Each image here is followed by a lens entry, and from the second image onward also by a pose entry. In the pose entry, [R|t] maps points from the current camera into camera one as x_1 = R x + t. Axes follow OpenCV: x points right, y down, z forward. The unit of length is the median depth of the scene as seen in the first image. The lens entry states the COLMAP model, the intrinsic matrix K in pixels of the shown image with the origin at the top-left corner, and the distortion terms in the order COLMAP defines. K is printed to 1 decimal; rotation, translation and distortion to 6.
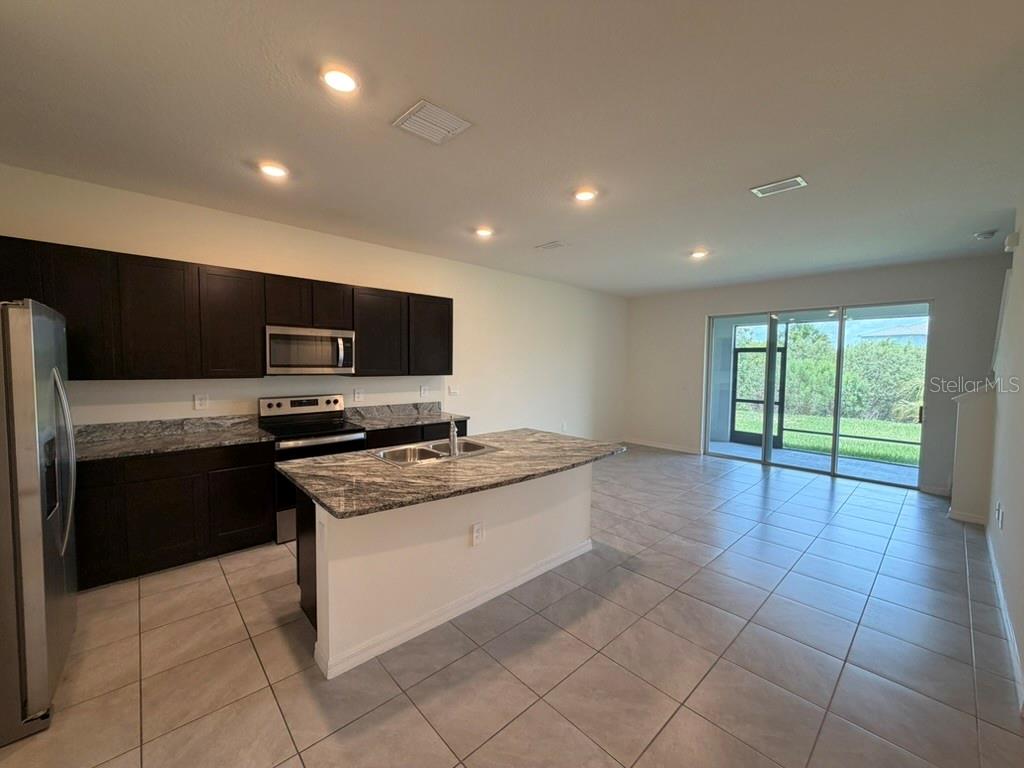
lens RADIAL K [[407.4, 0, 512.0], [0, 407.4, 384.0], [0, 0, 1]] dist [0.000997, 0.000178]
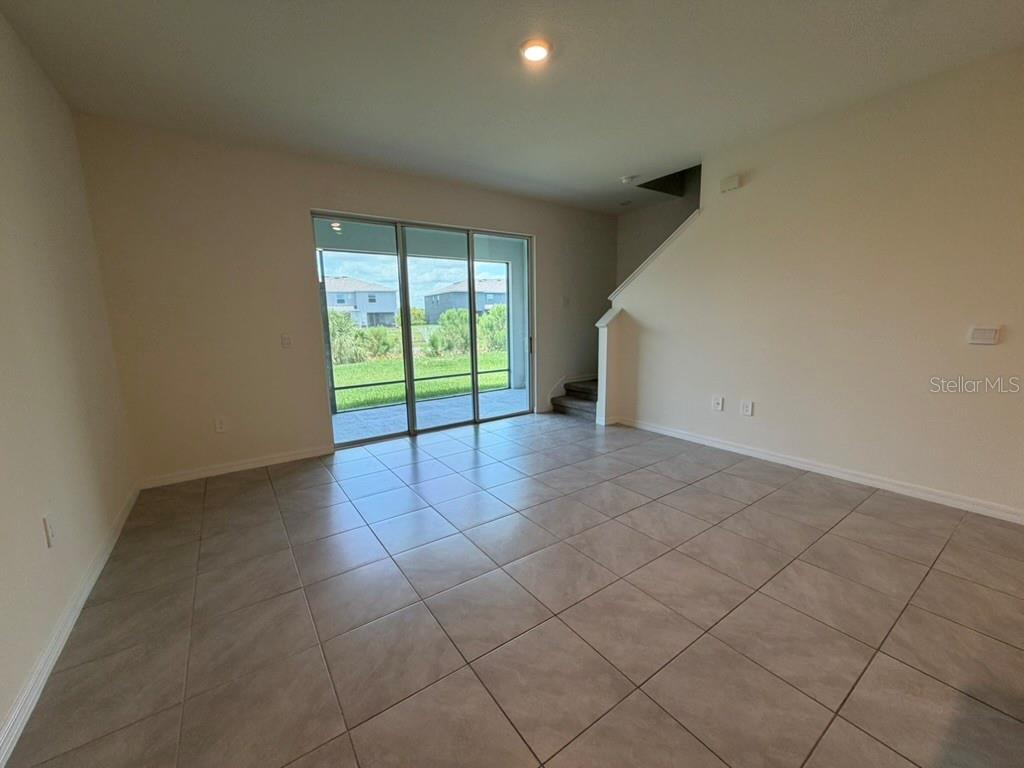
lens RADIAL K [[408.6, 0, 506.5], [0, 408.6, 380.7], [0, 0, 1]] dist [-0.000378, 0.000199]
pose [[0.143788, -0.168610, 0.975139, -0.062700], [0.075795, 0.984360, 0.159028, -0.005845], [-0.986702, 0.051044, 0.154319, 0.622483]]
